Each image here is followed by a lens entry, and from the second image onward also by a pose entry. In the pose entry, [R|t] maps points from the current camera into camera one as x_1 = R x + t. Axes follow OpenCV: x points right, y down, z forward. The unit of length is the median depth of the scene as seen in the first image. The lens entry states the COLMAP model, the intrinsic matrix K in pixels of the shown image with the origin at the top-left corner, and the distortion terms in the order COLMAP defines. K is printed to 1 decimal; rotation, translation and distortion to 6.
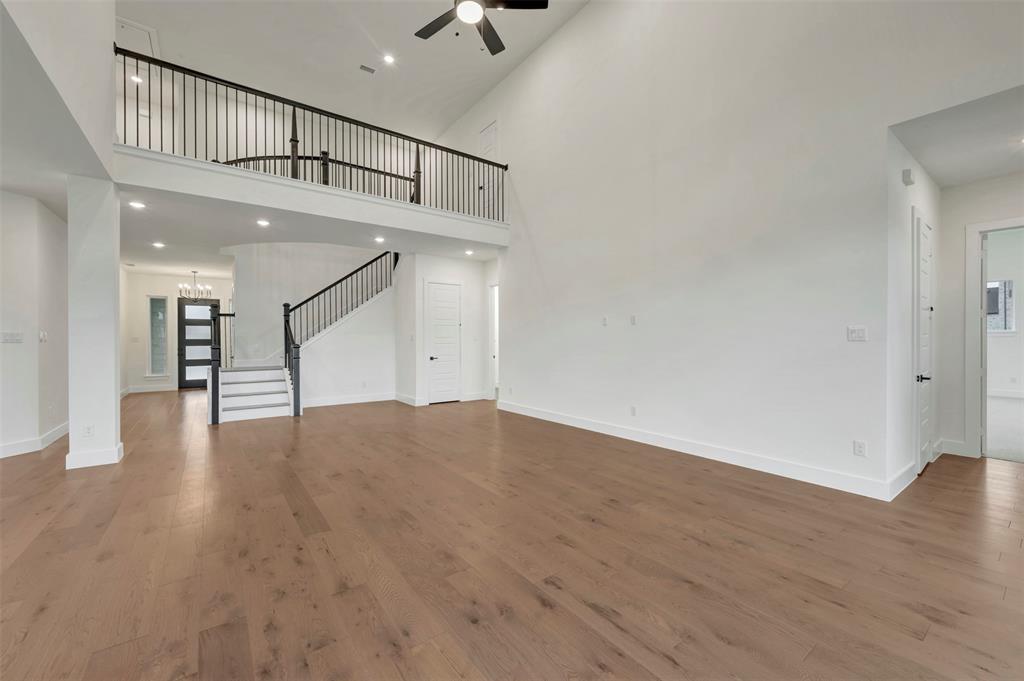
lens RADIAL K [[412.1, 0, 512.0], [0, 412.1, 340.5], [0, 0, 1]] dist [0.001318, 0.000069]
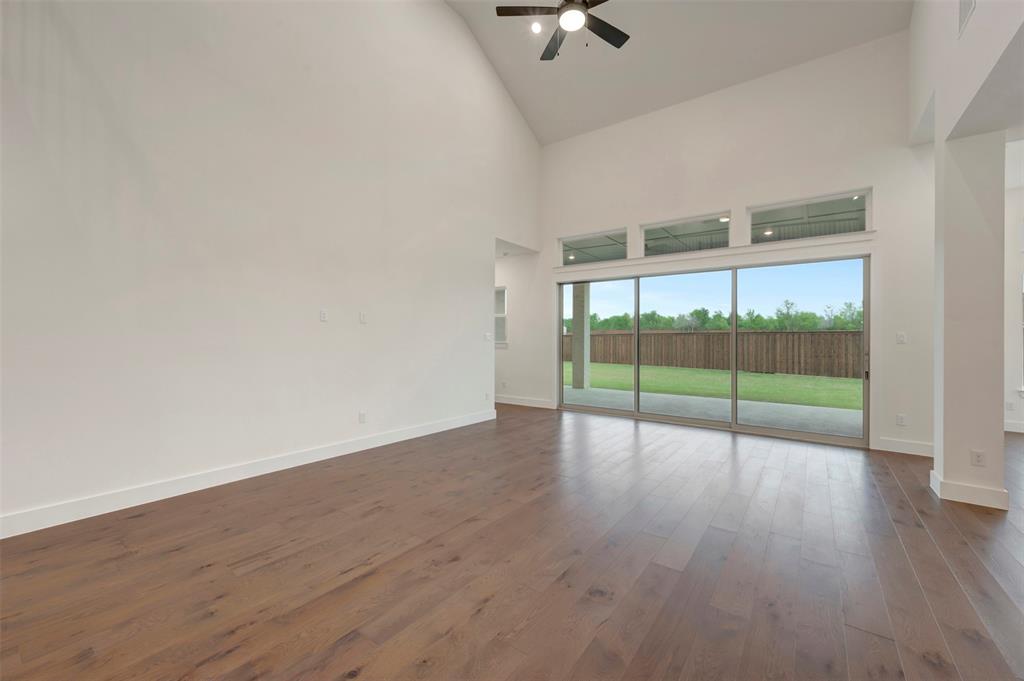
lens RADIAL K [[412.1, 0, 512.0], [0, 412.1, 340.5], [0, 0, 1]] dist [0.001318, 0.000069]
pose [[-0.292078, 0.003745, 0.956387, -0.810170], [0.005360, 0.999983, -0.002279, 0.002408], [-0.956379, 0.004460, -0.292093, 1.131923]]
